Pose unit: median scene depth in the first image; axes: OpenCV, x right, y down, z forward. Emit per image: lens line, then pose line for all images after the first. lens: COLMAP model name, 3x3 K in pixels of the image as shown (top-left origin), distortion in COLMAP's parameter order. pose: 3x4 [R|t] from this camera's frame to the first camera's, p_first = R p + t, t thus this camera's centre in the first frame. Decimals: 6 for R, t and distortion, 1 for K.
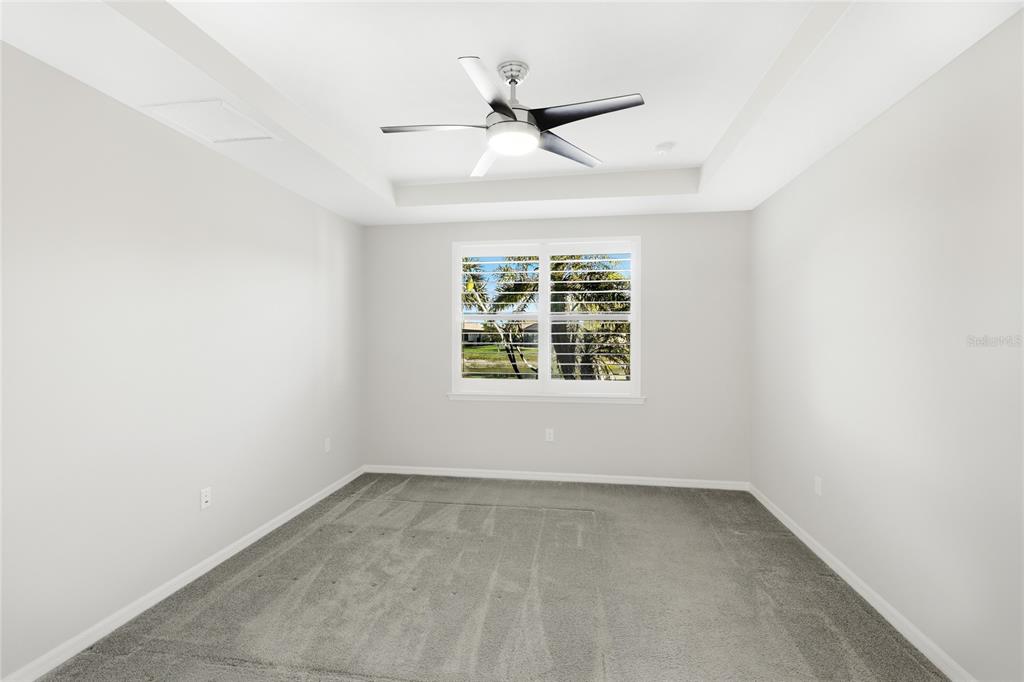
lens RADIAL K [[460.0, 0, 509.1], [0, 460.0, 337.9], [0, 0, 1]] dist [-0.000887, -0.000509]
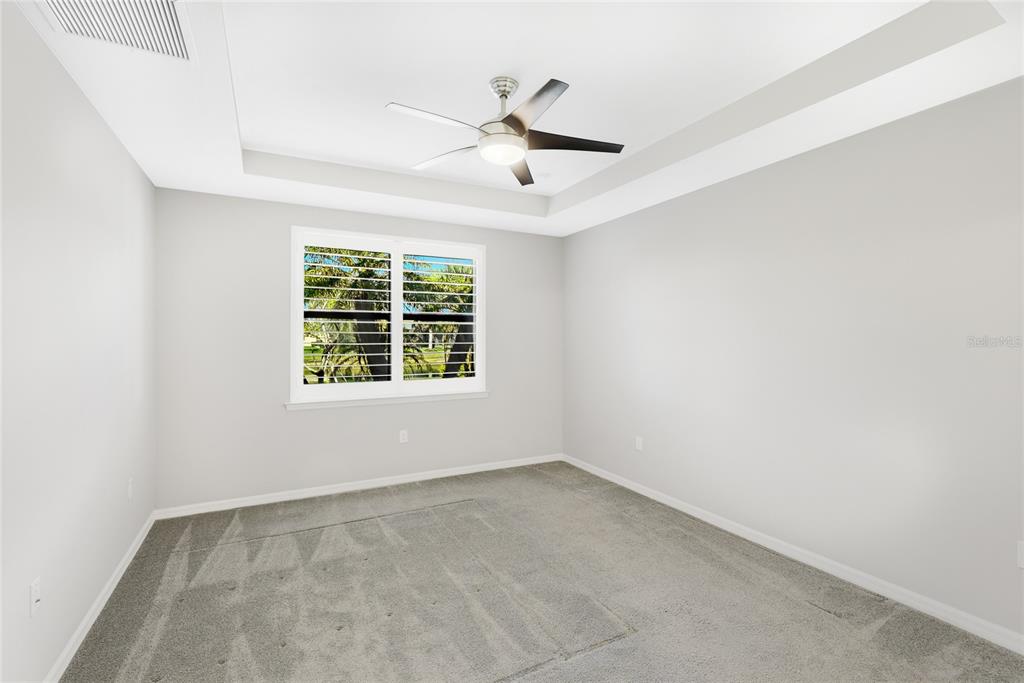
lens RADIAL K [[461.7, 0, 514.0], [0, 461.7, 335.4], [0, 0, 1]] dist [-0.001991, -0.000808]
pose [[0.802412, 0.001604, 0.596768, -0.386075], [0.000738, 0.999993, -0.003680, -0.000846], [-0.596770, 0.003393, 0.802405, 0.084862]]
